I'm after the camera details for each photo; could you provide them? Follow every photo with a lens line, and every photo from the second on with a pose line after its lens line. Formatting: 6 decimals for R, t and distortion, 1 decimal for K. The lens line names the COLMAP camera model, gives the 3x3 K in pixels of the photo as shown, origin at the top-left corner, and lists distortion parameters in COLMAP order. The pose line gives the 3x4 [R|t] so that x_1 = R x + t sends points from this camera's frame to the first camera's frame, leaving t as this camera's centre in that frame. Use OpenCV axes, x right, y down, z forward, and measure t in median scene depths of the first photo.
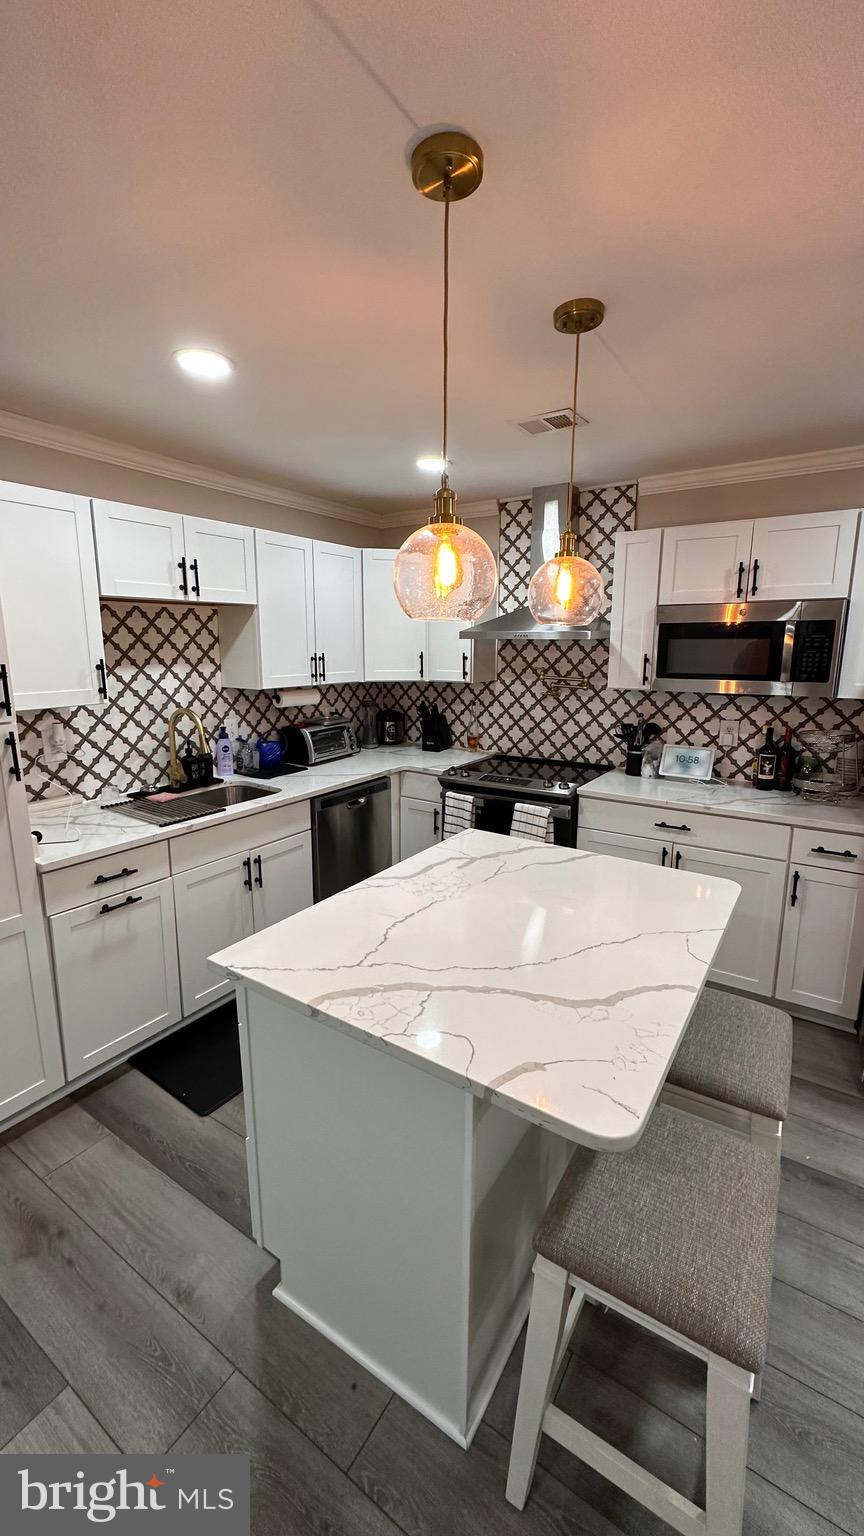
lens RADIAL K [[608.6, 0, 432.8], [0, 608.6, 768.9], [0, 0, 1]] dist [-0.001903, 0.000327]
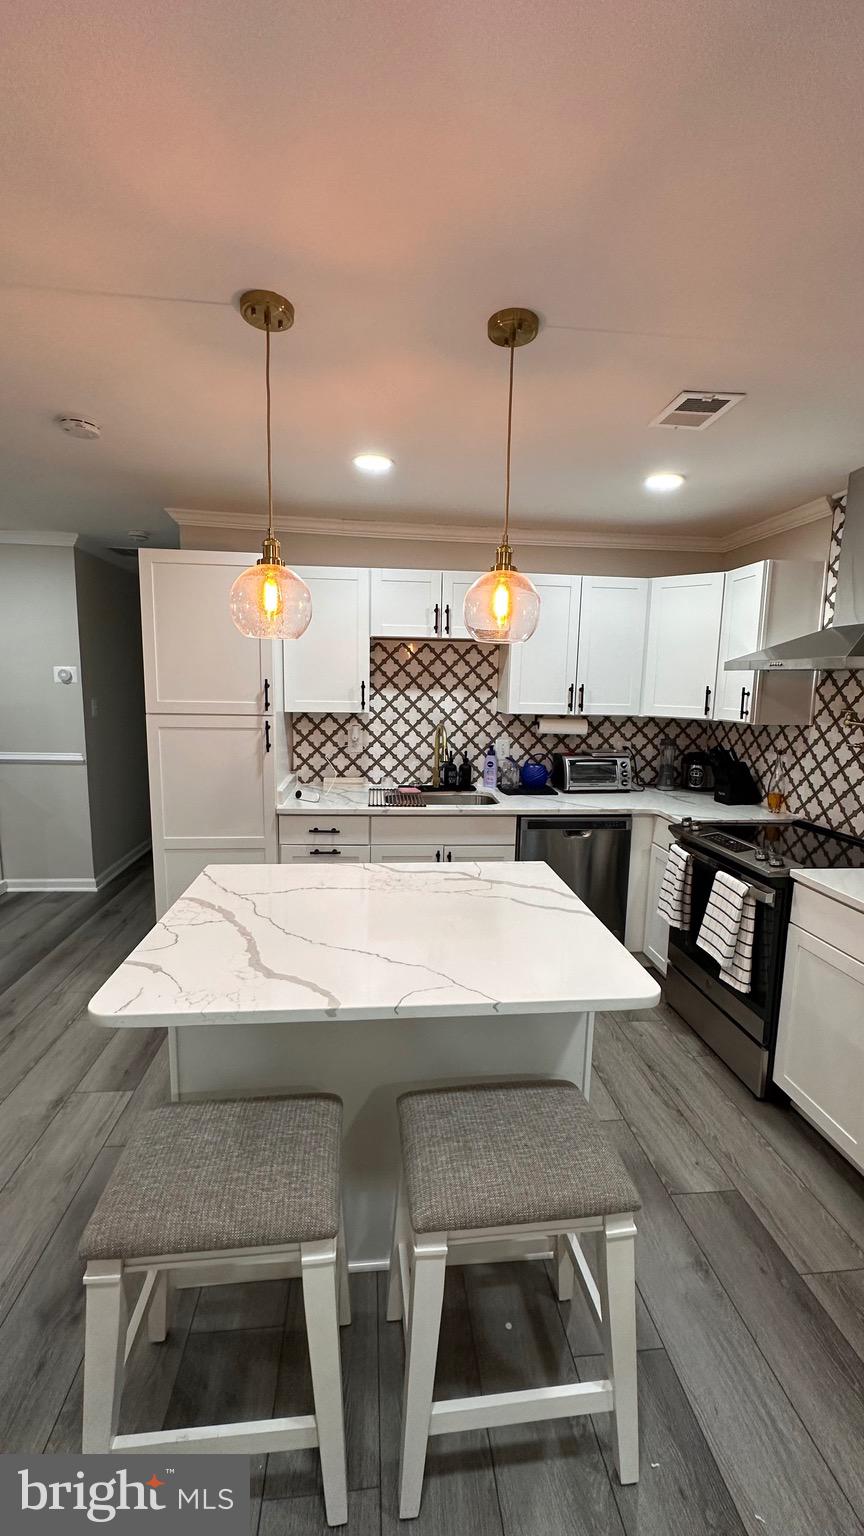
lens RADIAL K [[608.6, 0, 432.3], [0, 608.6, 770.1], [0, 0, 1]] dist [-0.001903, 0.000327]
pose [[0.633091, 0.122807, -0.764274, 0.486303], [-0.176349, 0.984254, 0.012075, -0.017115], [0.753722, 0.127134, 0.644779, 0.179064]]
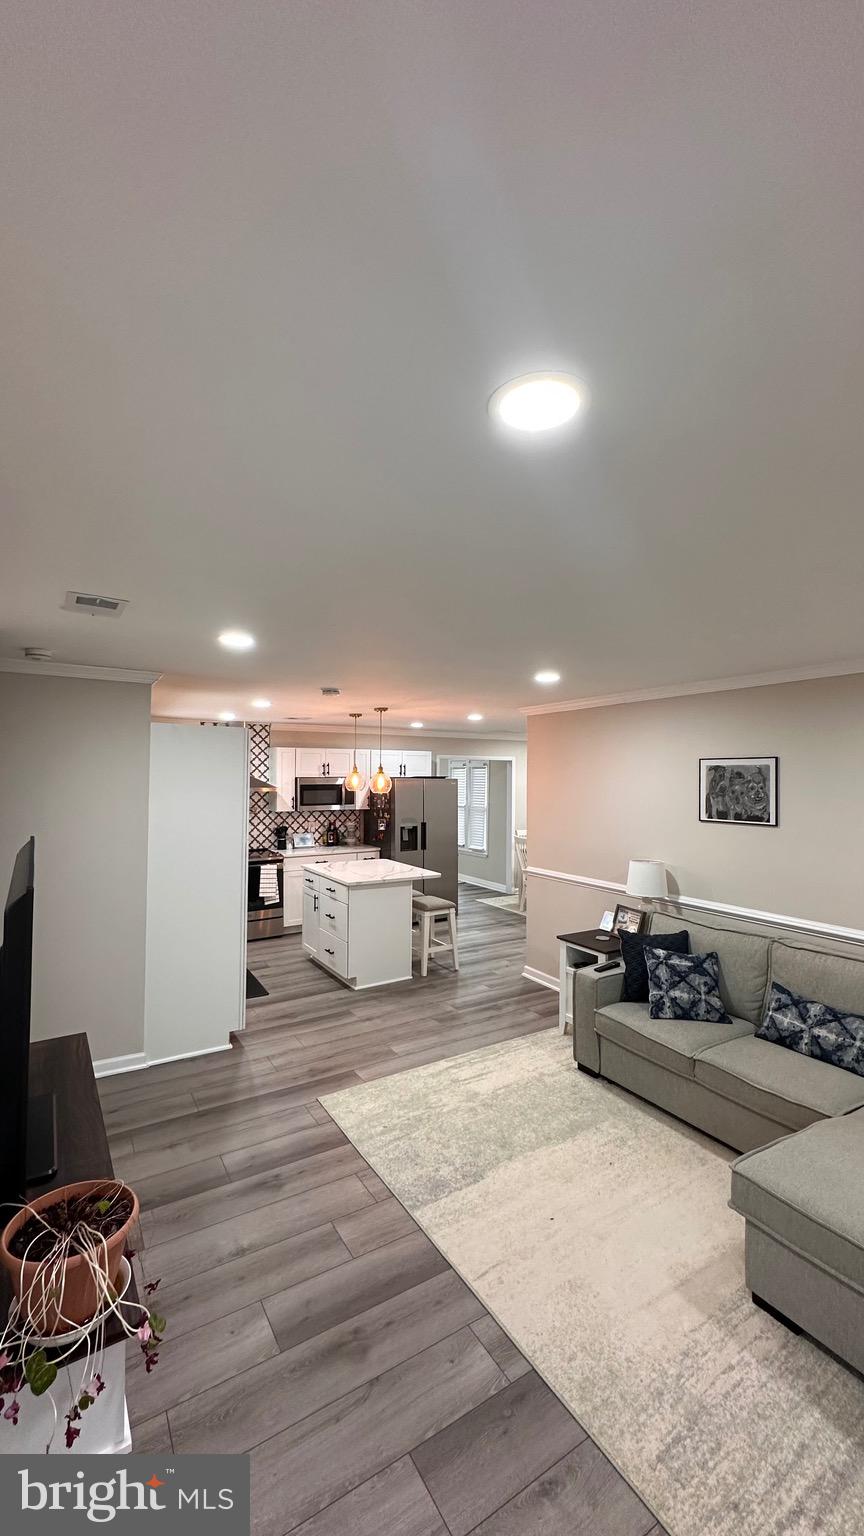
lens RADIAL K [[608.6, 0, 432.8], [0, 608.6, 769.4], [0, 0, 1]] dist [-0.001903, 0.000327]
pose [[0.421014, 0.009201, 0.907007, -1.549136], [0.181270, 0.978924, -0.094072, 0.033802], [-0.888757, 0.204019, 0.410473, -0.495760]]
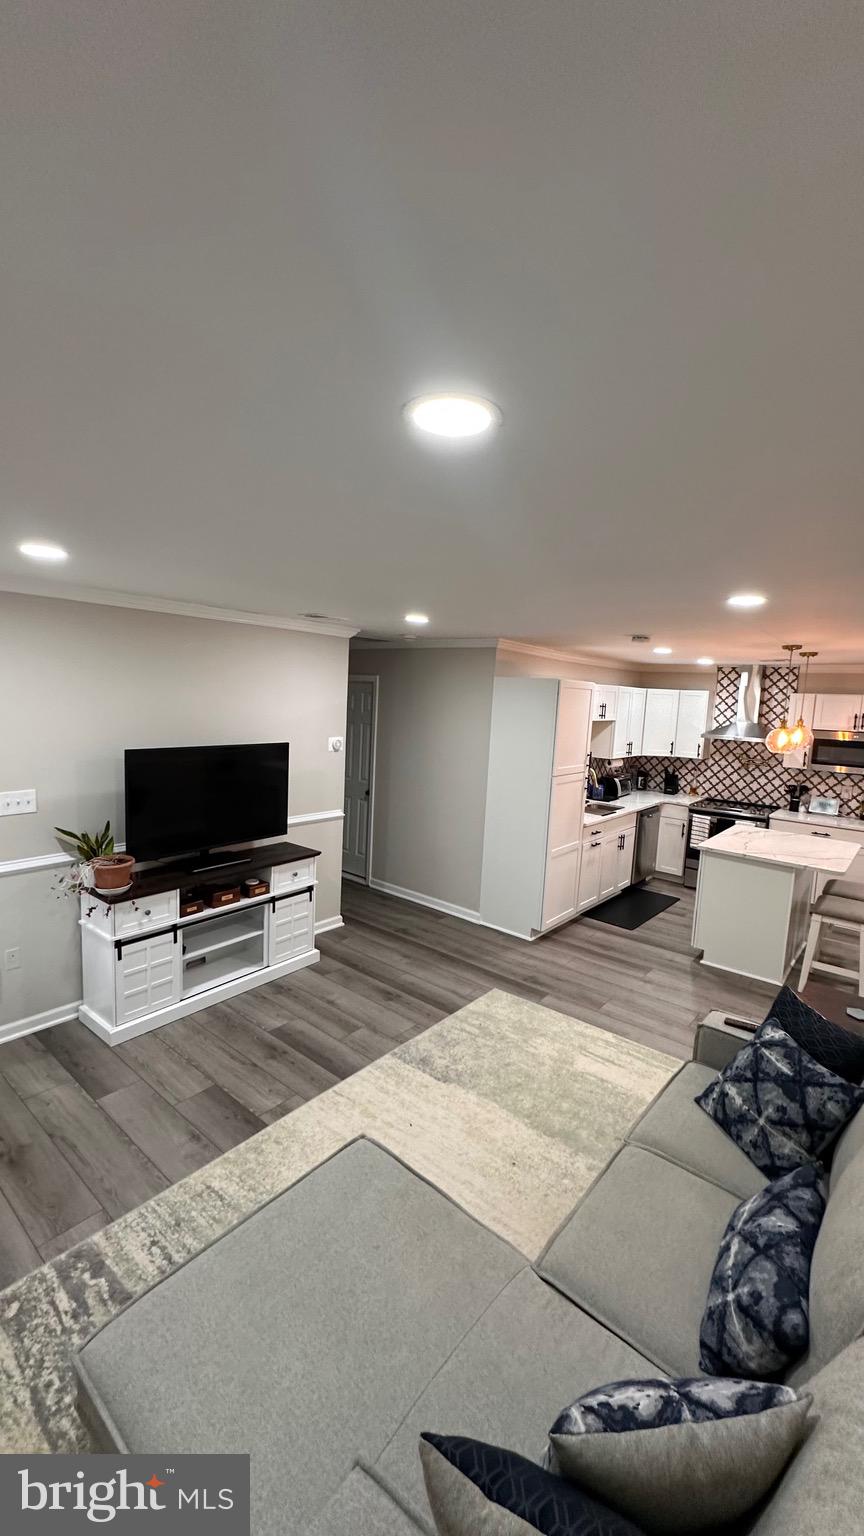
lens RADIAL K [[608.6, 0, 432.8], [0, 608.6, 769.9], [0, 0, 1]] dist [-0.001903, 0.000327]
pose [[0.993415, 0.052457, -0.101860, -0.663375], [-0.060943, 0.994762, -0.082068, 0.114245], [0.097021, 0.087735, 0.991408, -1.116739]]
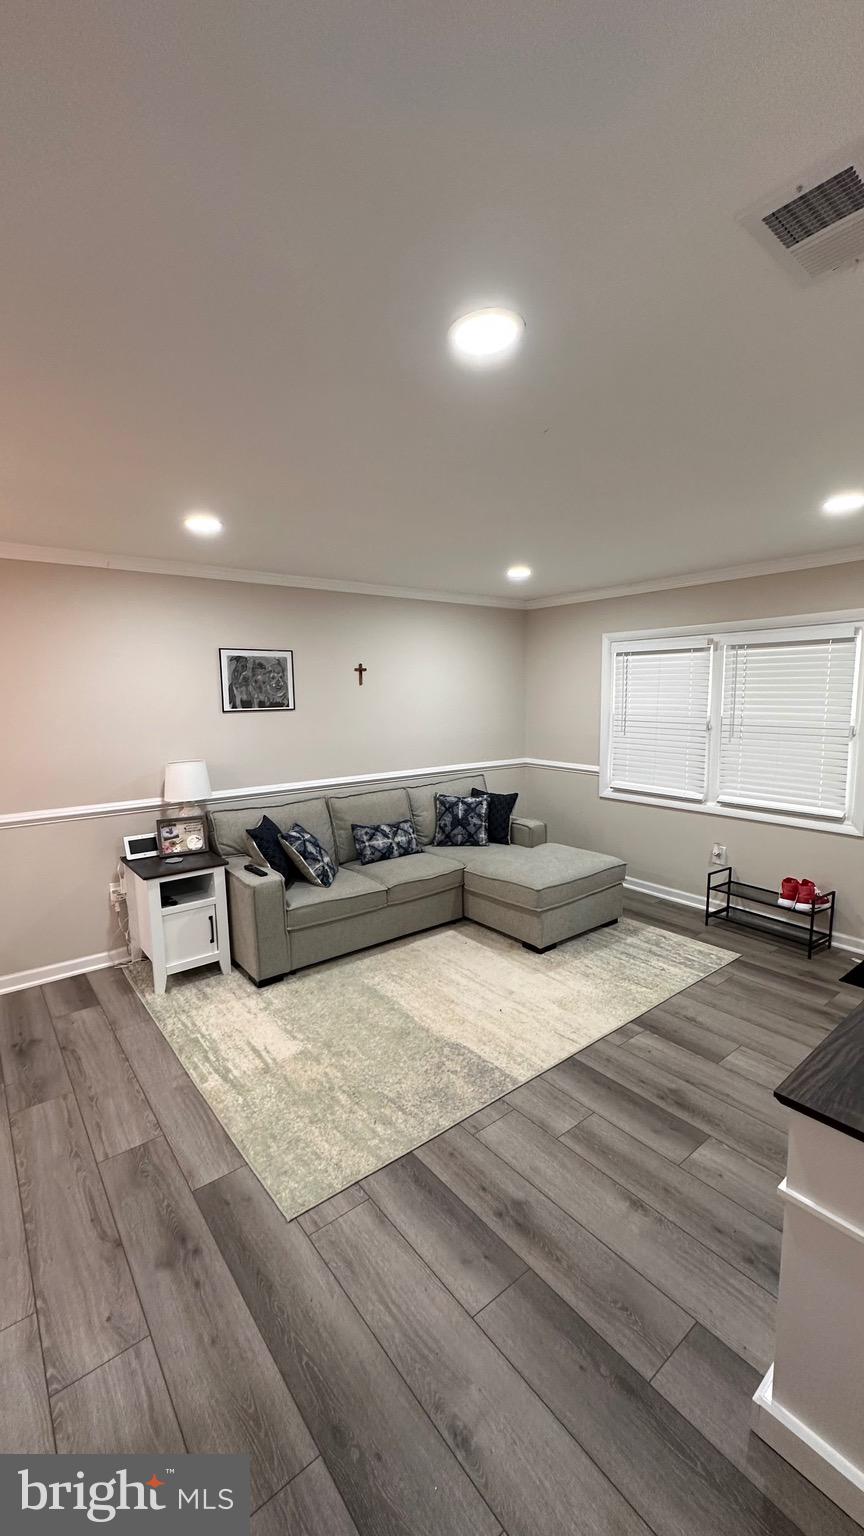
lens RADIAL K [[608.6, 0, 430.6], [0, 608.6, 769.1], [0, 0, 1]] dist [-0.001903, 0.000327]
pose [[-0.948728, -0.034629, 0.314191, -0.951389], [0.071373, 0.944842, 0.319655, -0.144246], [-0.307930, 0.325690, -0.893927, 0.615210]]
